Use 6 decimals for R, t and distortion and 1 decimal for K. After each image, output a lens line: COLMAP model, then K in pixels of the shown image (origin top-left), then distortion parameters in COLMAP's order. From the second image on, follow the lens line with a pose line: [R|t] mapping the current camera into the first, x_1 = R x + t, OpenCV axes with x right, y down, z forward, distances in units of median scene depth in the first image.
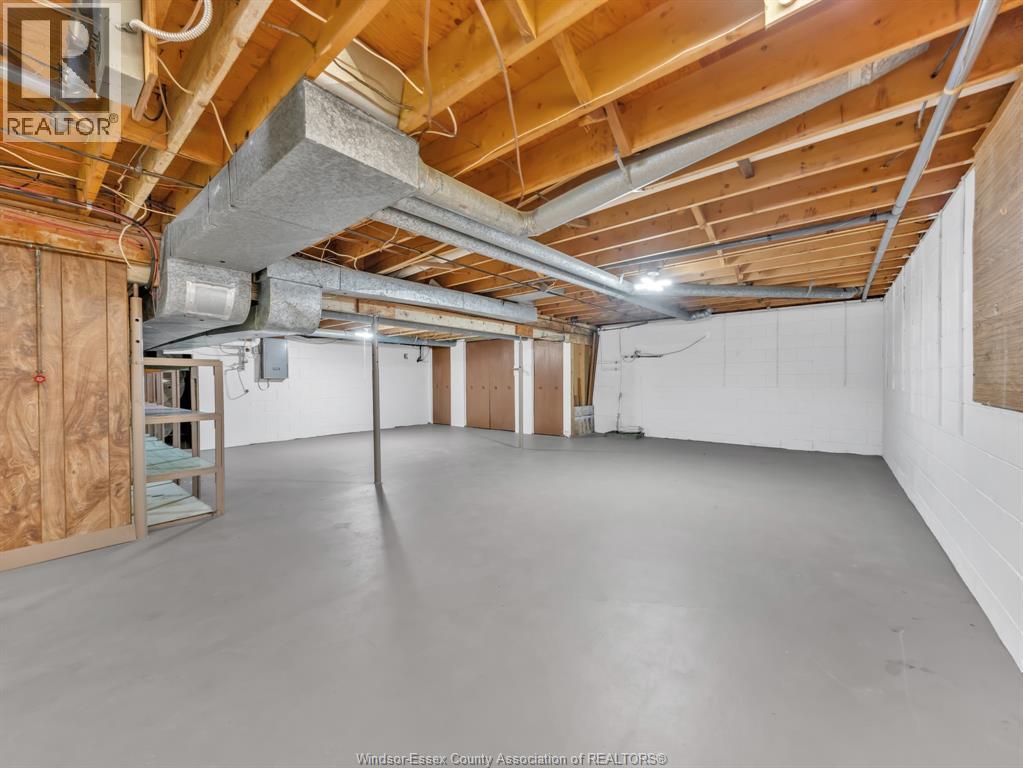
lens RADIAL K [[388.9, 0, 512.3], [0, 388.9, 385.9], [0, 0, 1]] dist [0.000679, -0.000410]
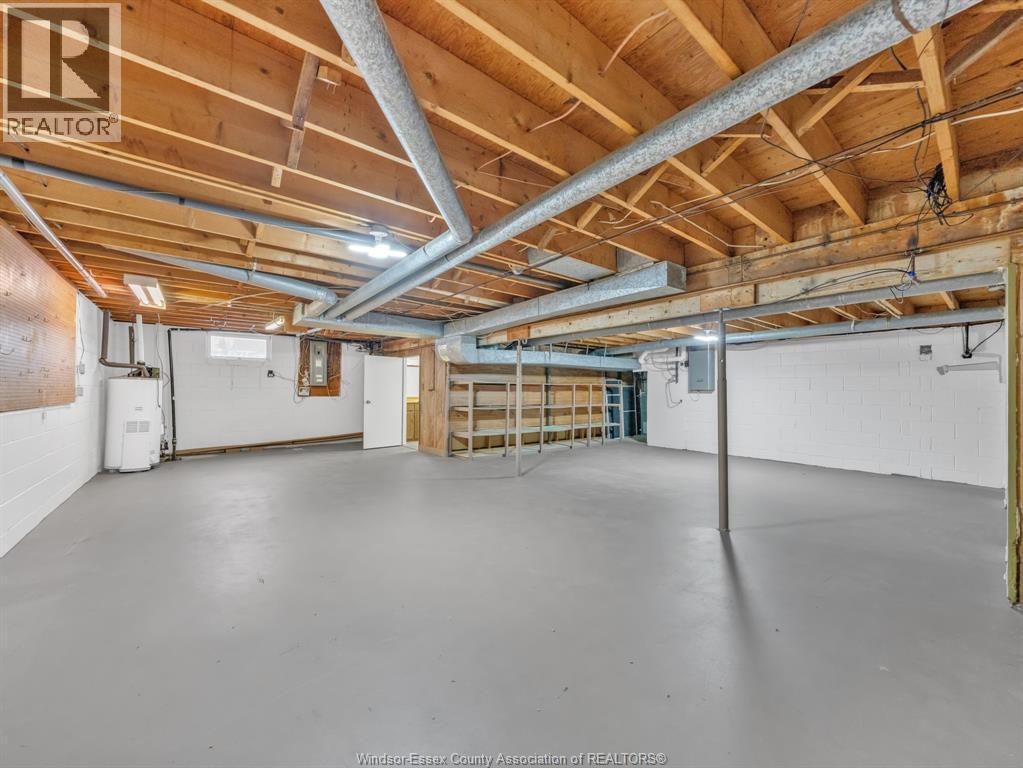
lens RADIAL K [[388.9, 0, 512.3], [0, 388.9, 385.9], [0, 0, 1]] dist [0.000679, -0.000410]
pose [[-0.195572, -0.004837, -0.980677, 0.515749], [-0.017274, 0.999850, -0.001486, -0.019196], [0.980537, 0.016650, -0.195626, 0.737084]]
